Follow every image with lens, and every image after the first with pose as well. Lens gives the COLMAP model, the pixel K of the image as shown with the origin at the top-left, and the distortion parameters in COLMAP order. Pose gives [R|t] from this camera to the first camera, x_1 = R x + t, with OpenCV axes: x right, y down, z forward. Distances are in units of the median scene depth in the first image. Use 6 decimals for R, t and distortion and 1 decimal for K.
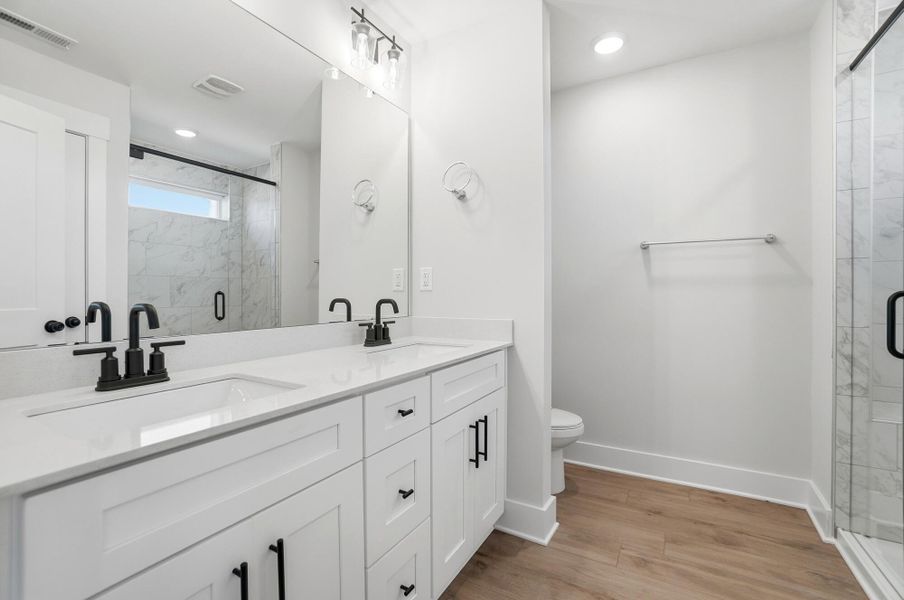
lens RADIAL K [[397.0, 0, 452.4], [0, 397.0, 284.2], [0, 0, 1]] dist [-0.065356, 0.022069]
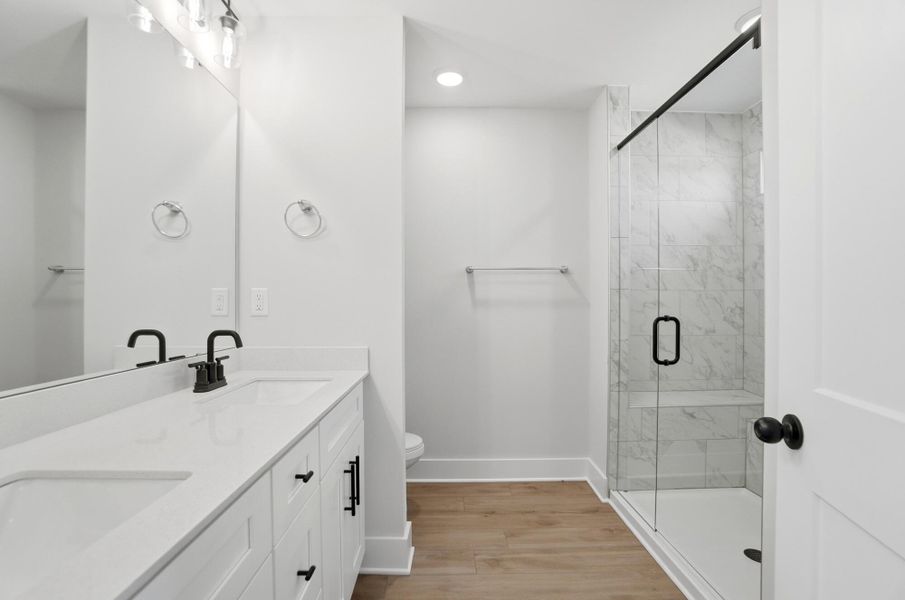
lens RADIAL K [[404.3, 0, 451.6], [0, 404.3, 295.2], [0, 0, 1]] dist [-0.063226, 0.023526]
pose [[0.861035, 0.010358, 0.508441, -0.171838], [-0.012022, 0.999928, -0.000012, -0.037451], [-0.508404, -0.006102, 0.861097, 0.074694]]
